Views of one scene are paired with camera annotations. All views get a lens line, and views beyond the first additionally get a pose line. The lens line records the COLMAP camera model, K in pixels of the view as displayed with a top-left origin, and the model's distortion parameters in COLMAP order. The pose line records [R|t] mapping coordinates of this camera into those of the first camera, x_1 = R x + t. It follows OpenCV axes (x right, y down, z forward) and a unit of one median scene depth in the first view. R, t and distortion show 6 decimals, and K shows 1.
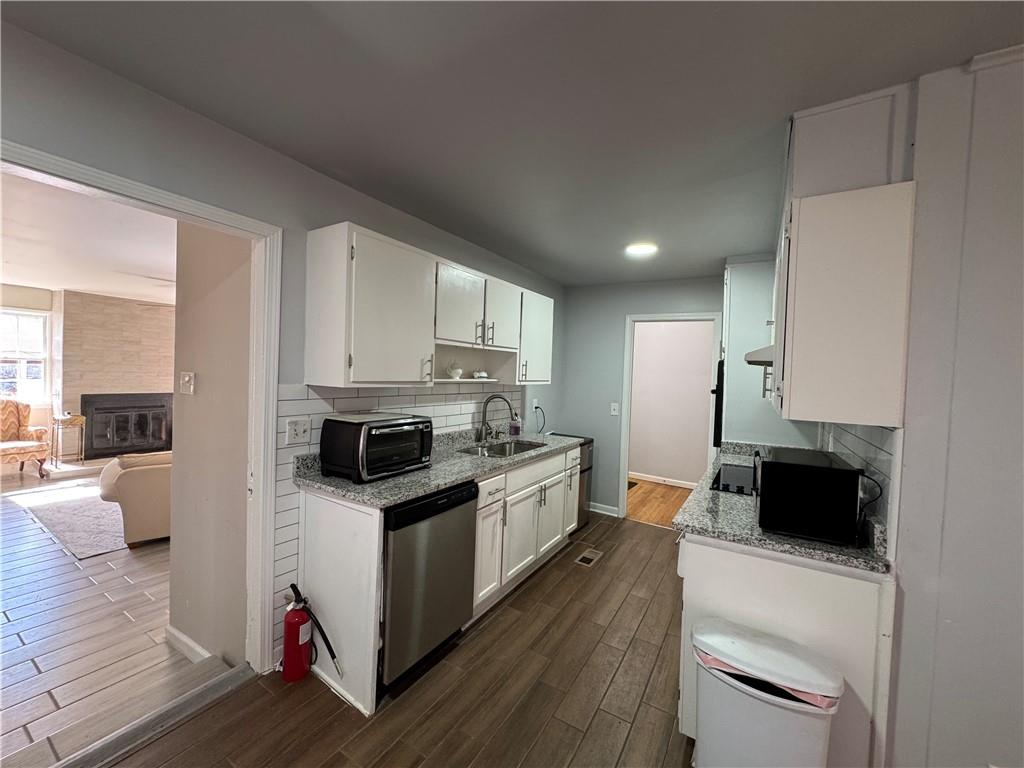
lens RADIAL K [[411.0, 0, 508.0], [0, 411.0, 382.8], [0, 0, 1]] dist [-0.001383, -0.000062]
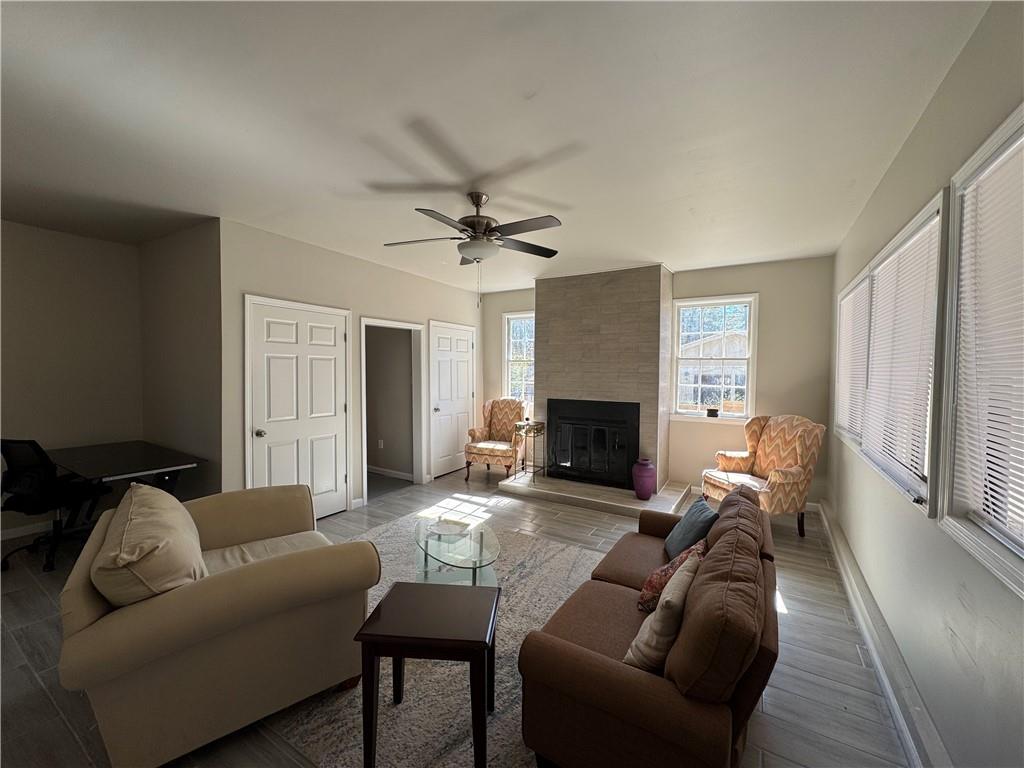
lens RADIAL K [[411.0, 0, 509.6], [0, 411.0, 382.5], [0, 0, 1]] dist [-0.001383, -0.000062]
pose [[0.001329, -0.012468, -0.999921, -0.193622], [-0.030784, 0.999448, -0.012503, 0.008238], [0.999525, 0.030799, 0.000944, 0.967051]]
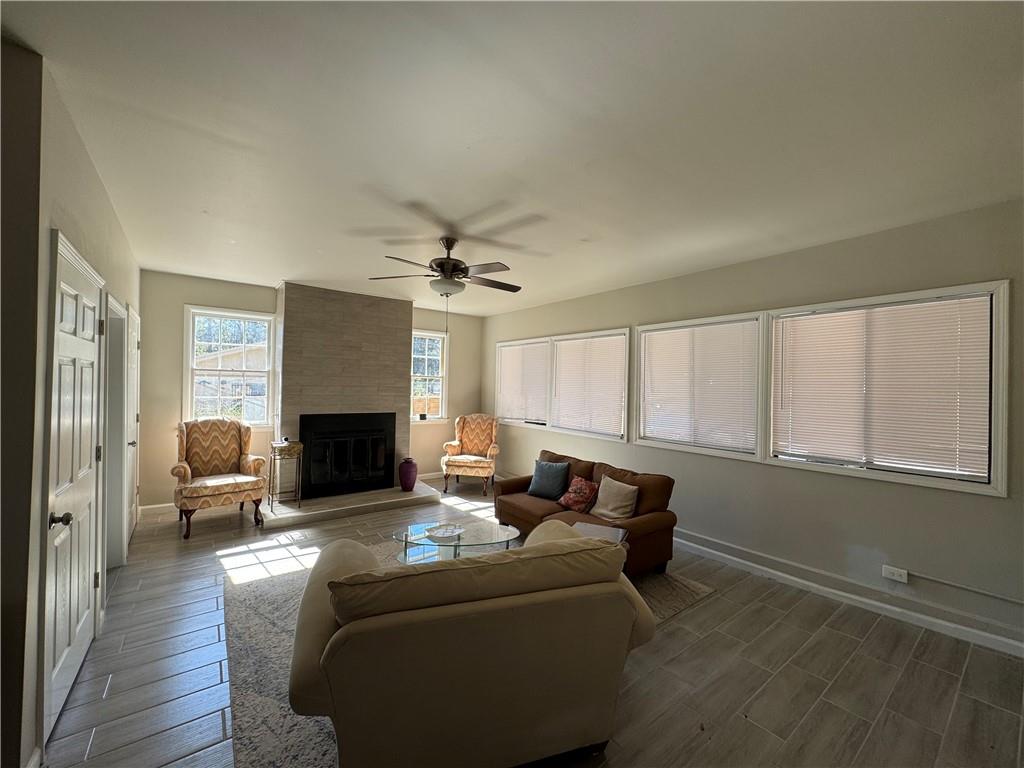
lens RADIAL K [[411.0, 0, 513.7], [0, 411.0, 383.8], [0, 0, 1]] dist [-0.001383, -0.000062]
pose [[0.934657, -0.020727, -0.354947, -0.397214], [0.007248, 0.999203, -0.039262, 0.003235], [0.355478, 0.034124, 0.934062, 0.429810]]
